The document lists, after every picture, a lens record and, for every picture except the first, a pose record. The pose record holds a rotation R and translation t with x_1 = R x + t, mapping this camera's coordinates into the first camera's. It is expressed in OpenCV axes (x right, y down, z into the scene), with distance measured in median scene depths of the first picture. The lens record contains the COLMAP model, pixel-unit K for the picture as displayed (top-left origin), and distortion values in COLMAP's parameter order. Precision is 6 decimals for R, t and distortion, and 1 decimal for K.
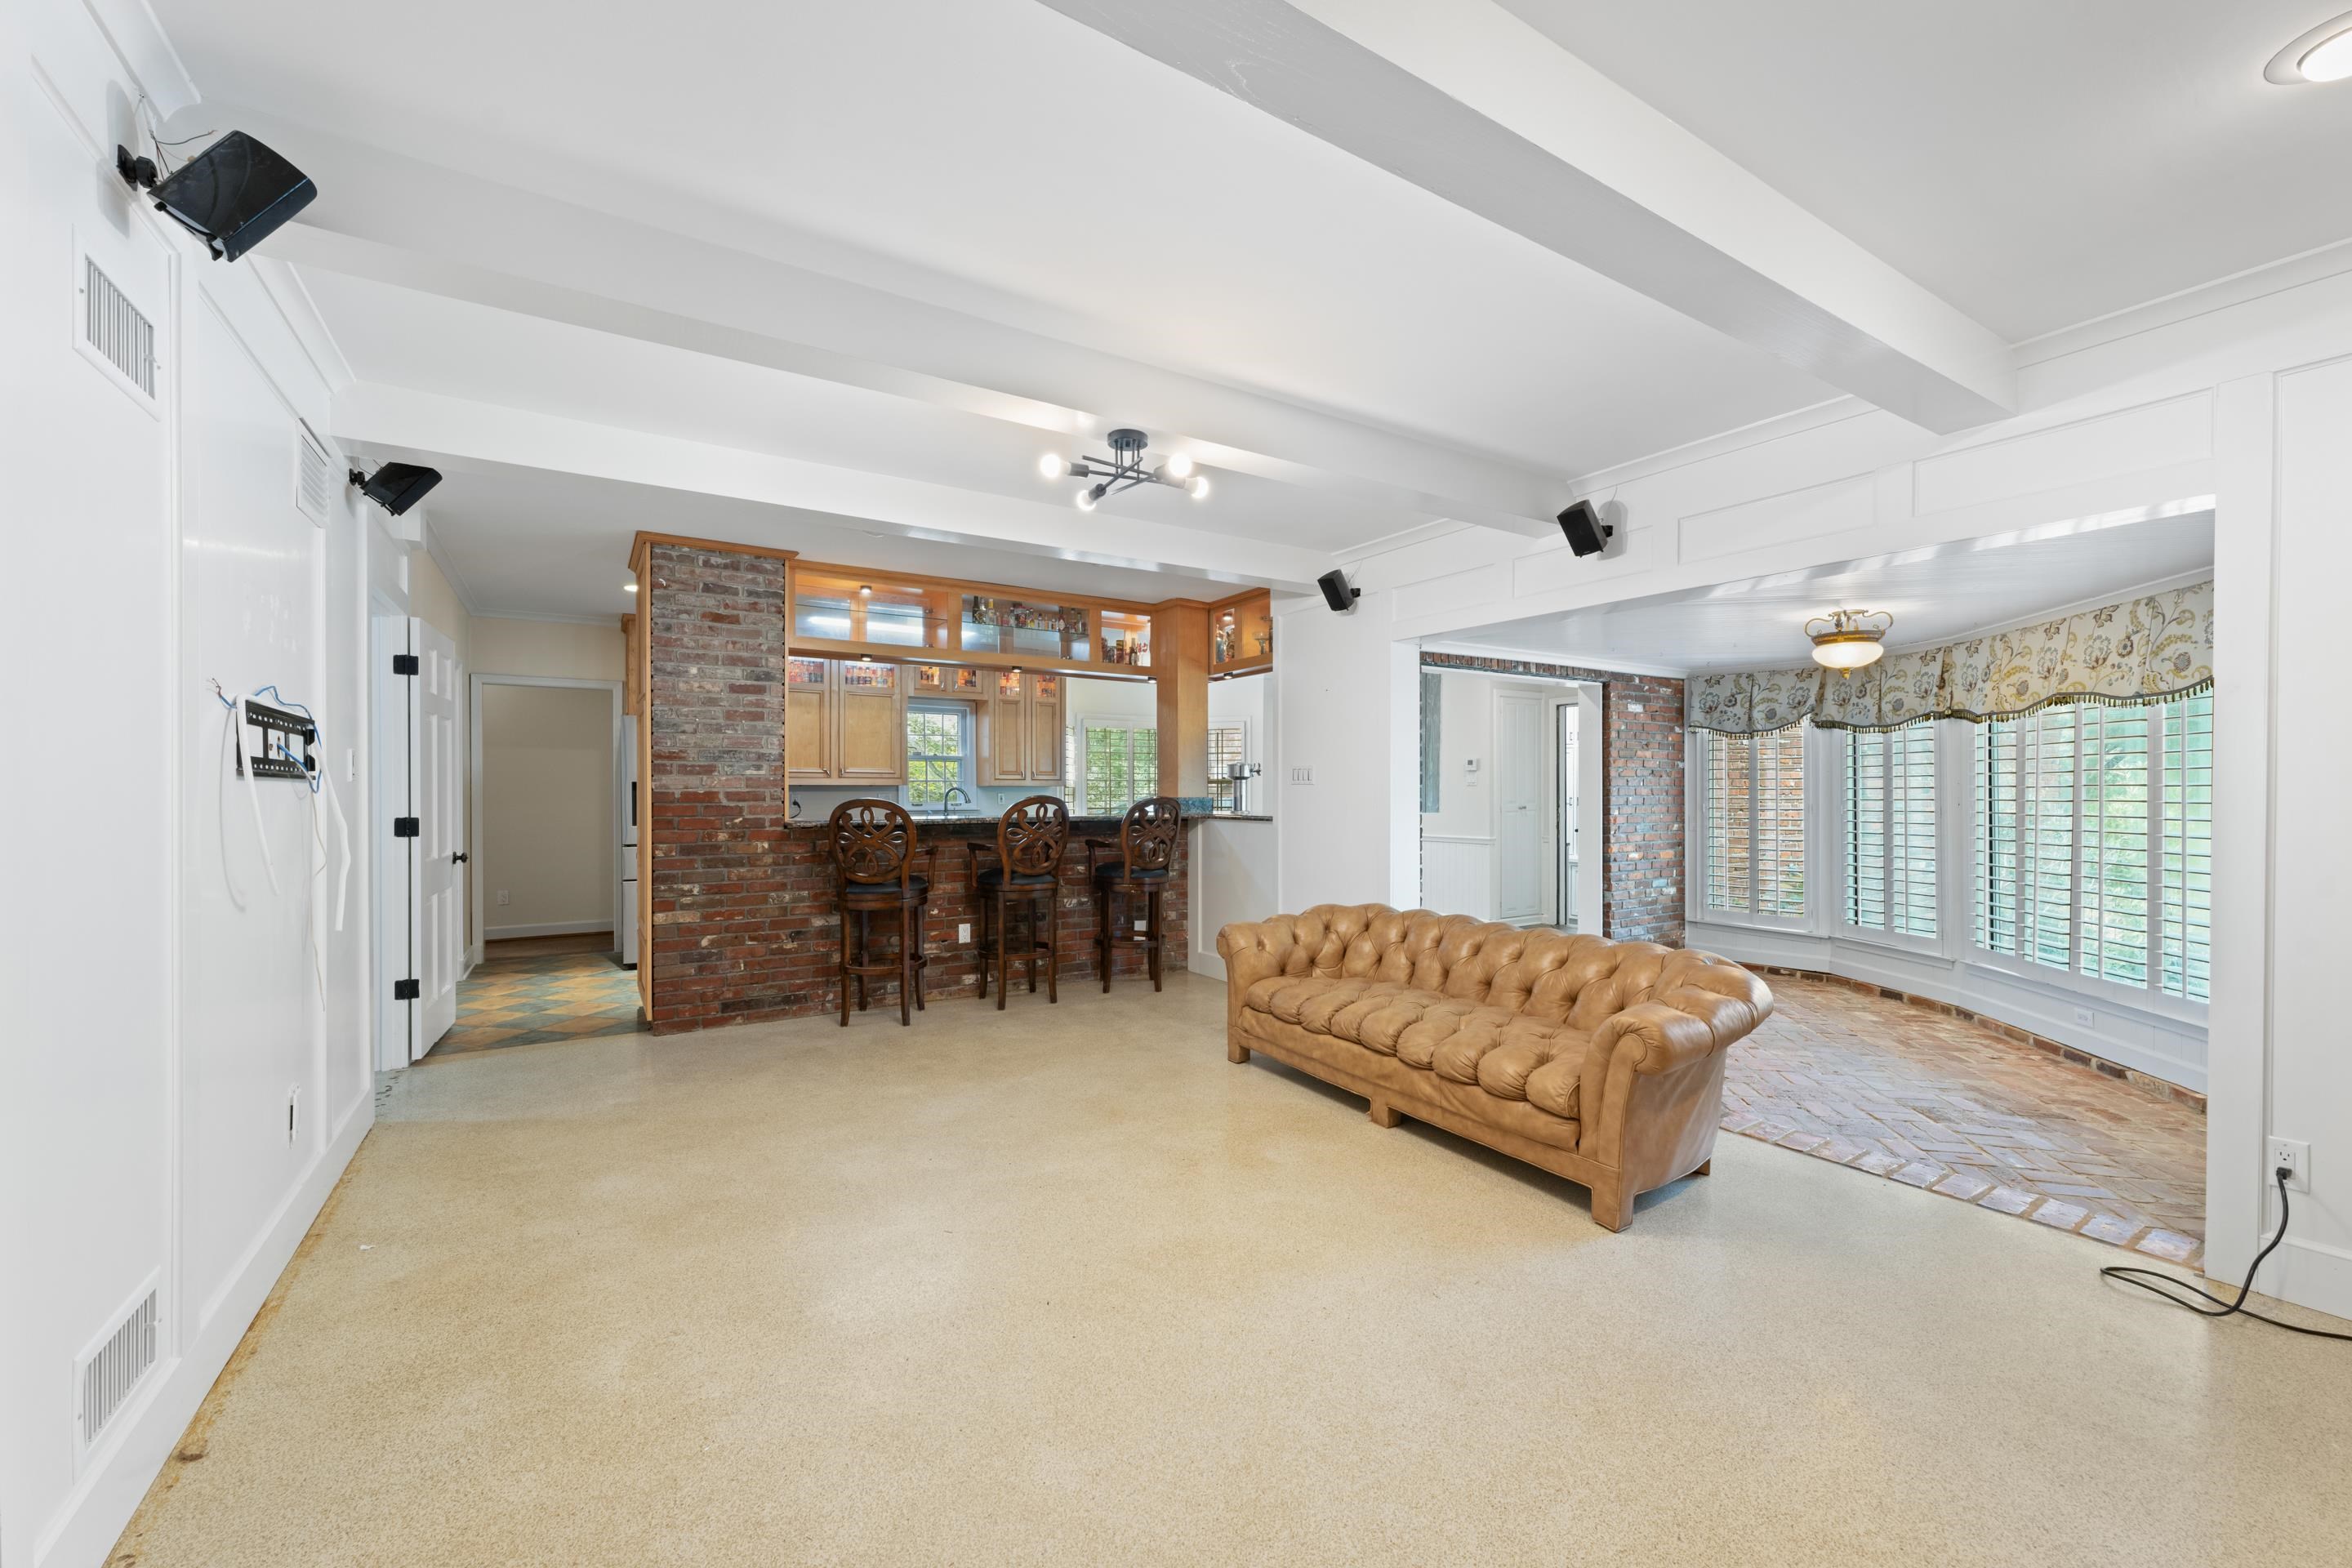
lens RADIAL K [[943.0, 0, 1174.5], [0, 943.0, 793.7], [0, 0, 1]] dist [0.000102, 0.000232]
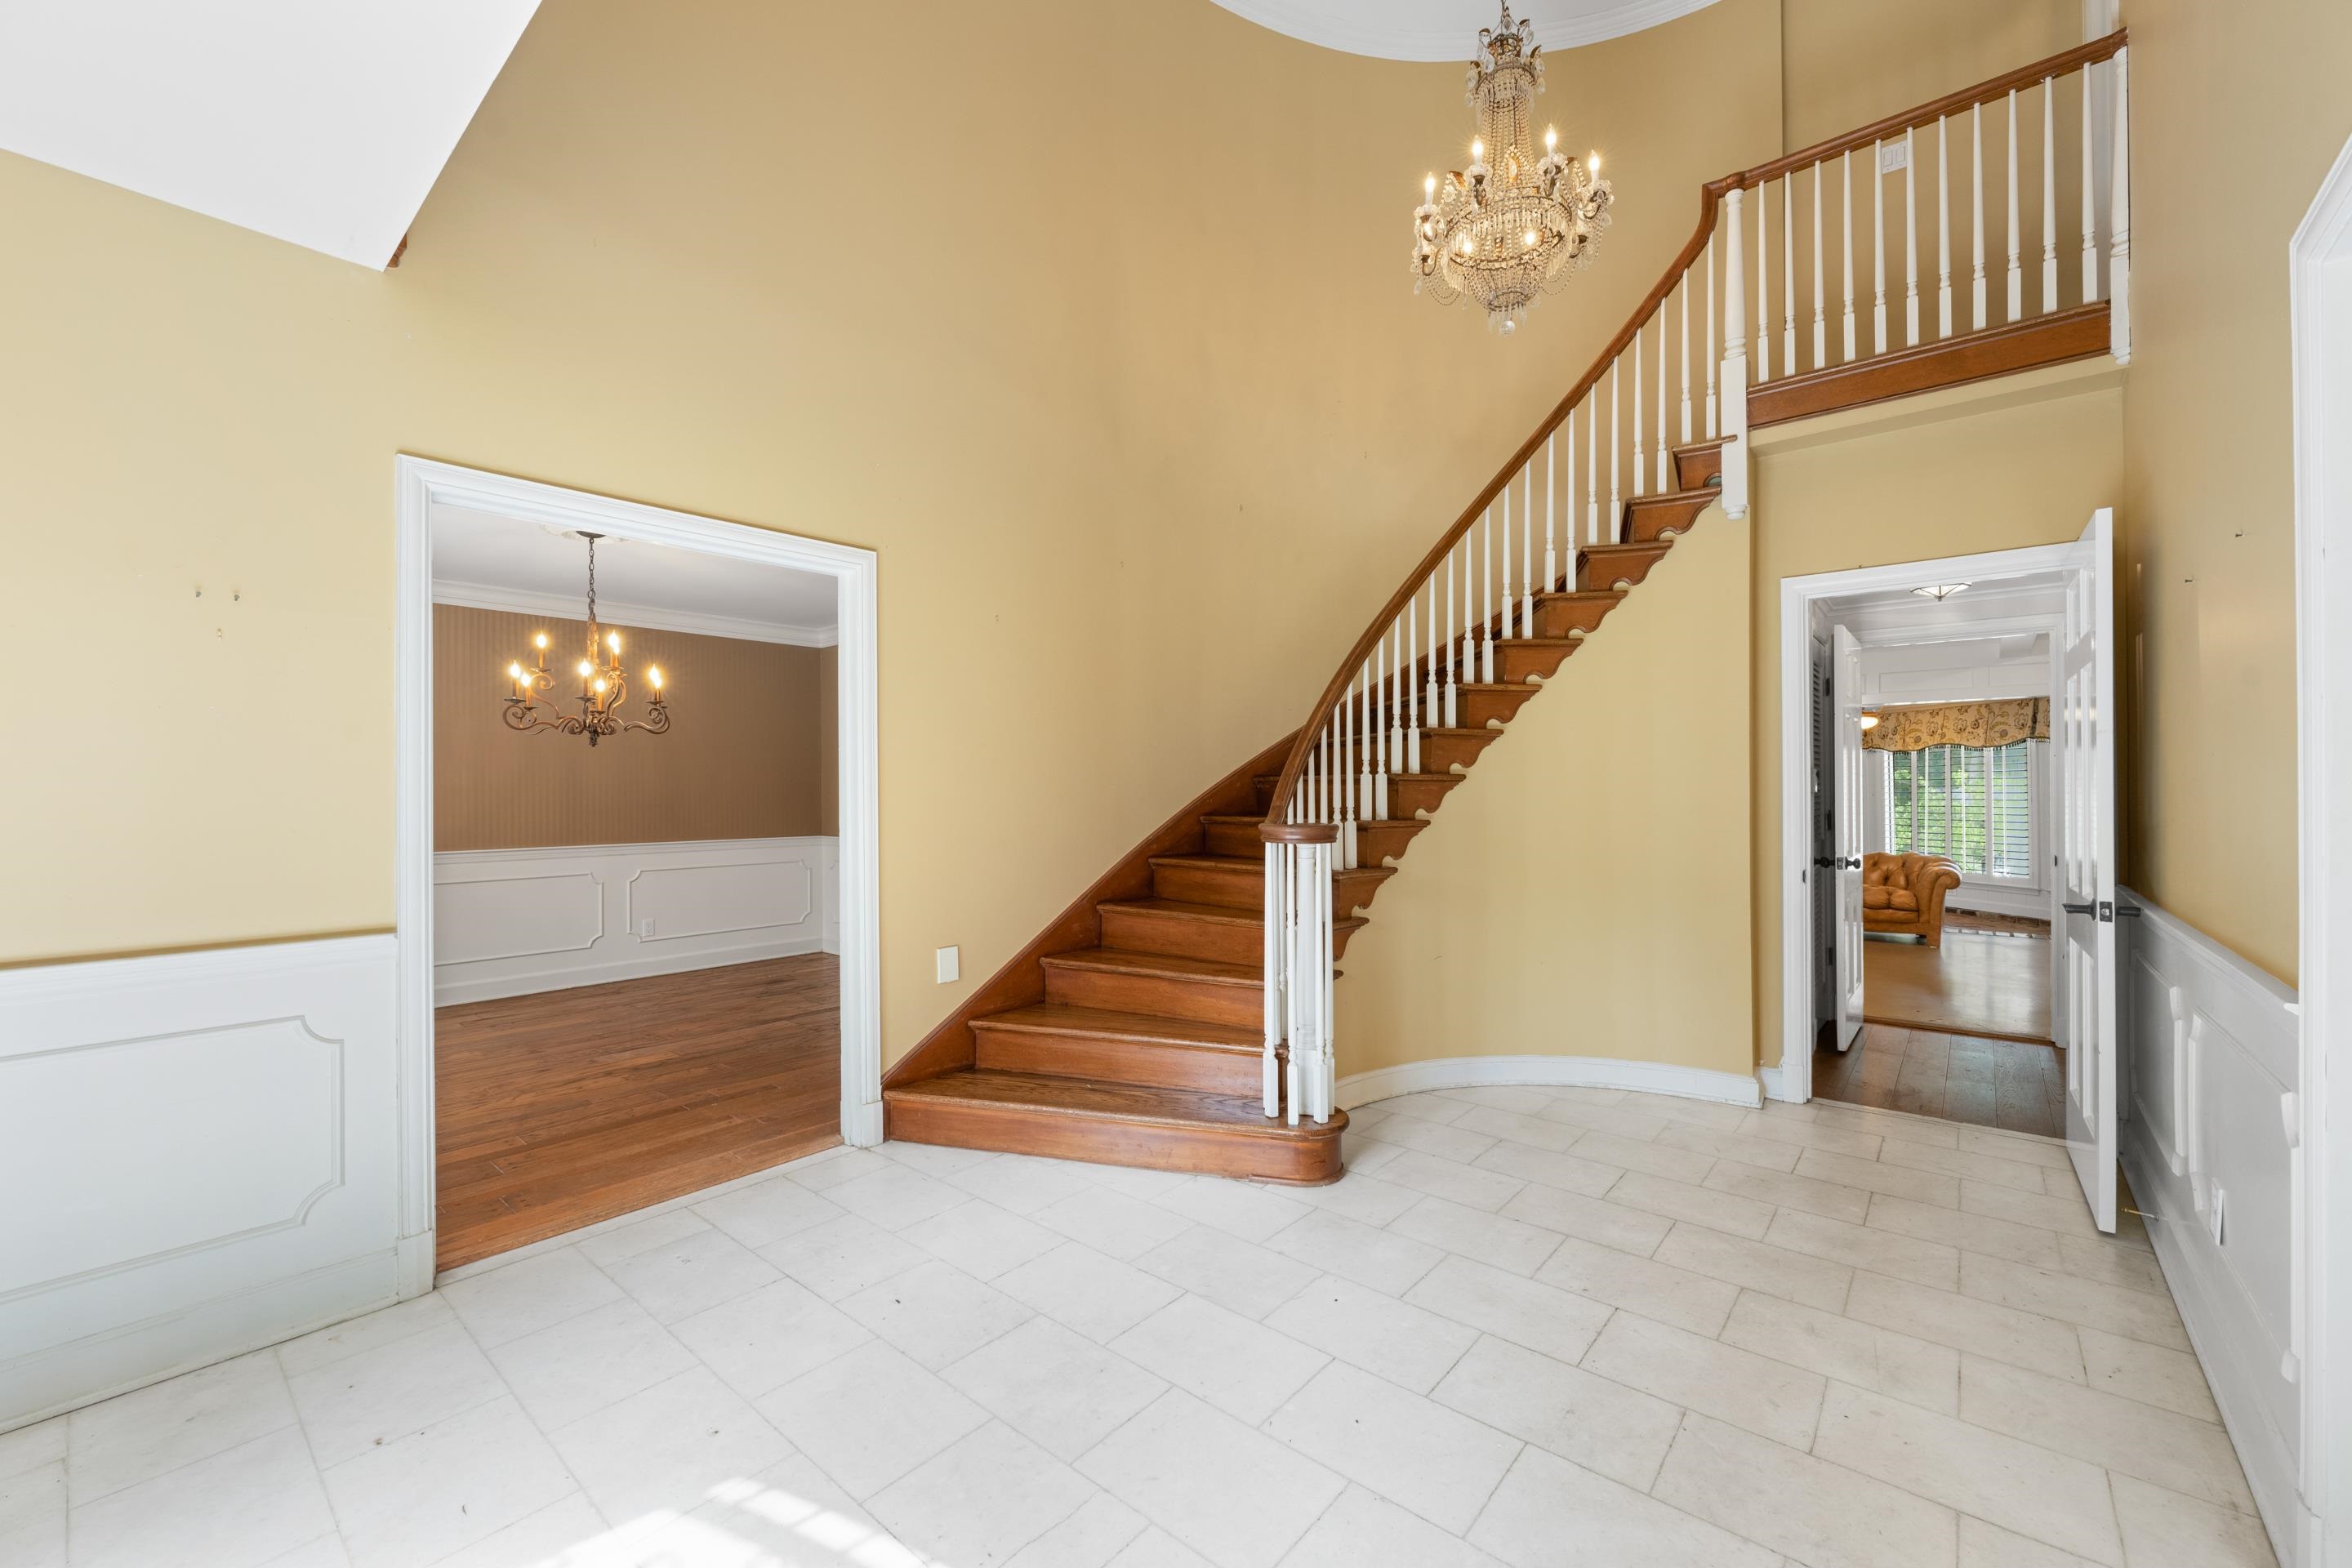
lens RADIAL K [[952.5, 0, 1176.0], [0, 952.5, 784.0], [0, 0, 1]] dist [-0.002068, -0.000049]
pose [[0.952529, 0.000323, 0.304449, -1.106894], [0.003587, 0.999918, -0.012282, 0.006547], [-0.304428, 0.012791, 0.952449, -0.432144]]
